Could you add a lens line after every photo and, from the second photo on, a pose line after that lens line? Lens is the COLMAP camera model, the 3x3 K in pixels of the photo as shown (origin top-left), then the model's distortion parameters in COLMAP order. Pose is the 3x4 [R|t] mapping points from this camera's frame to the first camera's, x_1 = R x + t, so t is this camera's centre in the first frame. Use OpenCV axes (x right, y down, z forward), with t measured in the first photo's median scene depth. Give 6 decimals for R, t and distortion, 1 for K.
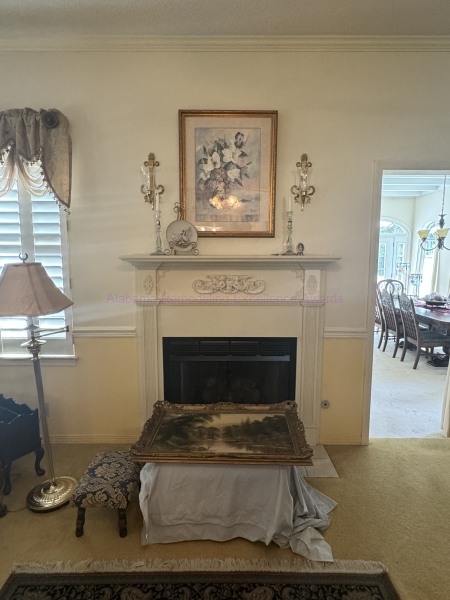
lens RADIAL K [[335.2, 0, 217.8], [0, 335.2, 291.2], [0, 0, 1]] dist [0.001838, 0.000671]
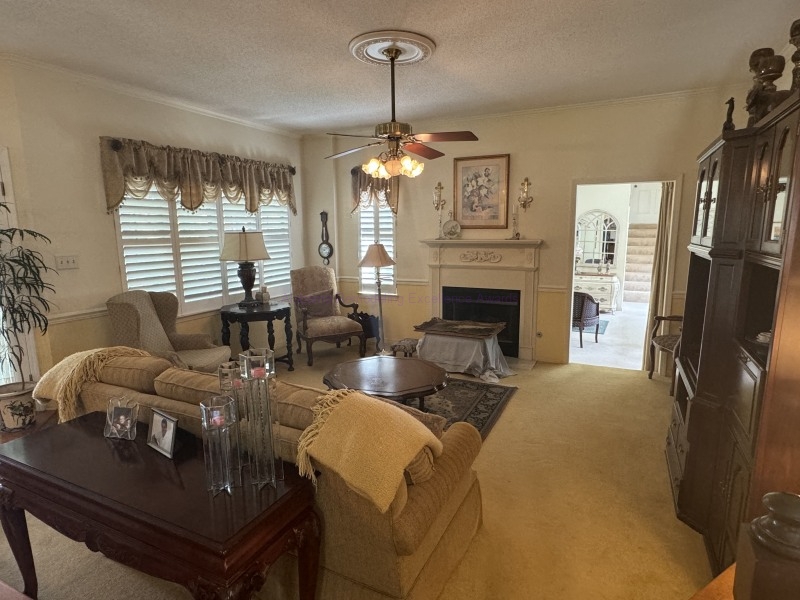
lens RADIAL K [[447.0, 0, 399.0], [0, 447.0, 301.6], [0, 0, 1]] dist [0.001838, 0.000671]
pose [[0.900679, 0.059148, -0.430440, 0.671677], [-0.038783, 0.997680, 0.055943, 0.099473], [0.432750, -0.033692, 0.900884, -1.264040]]
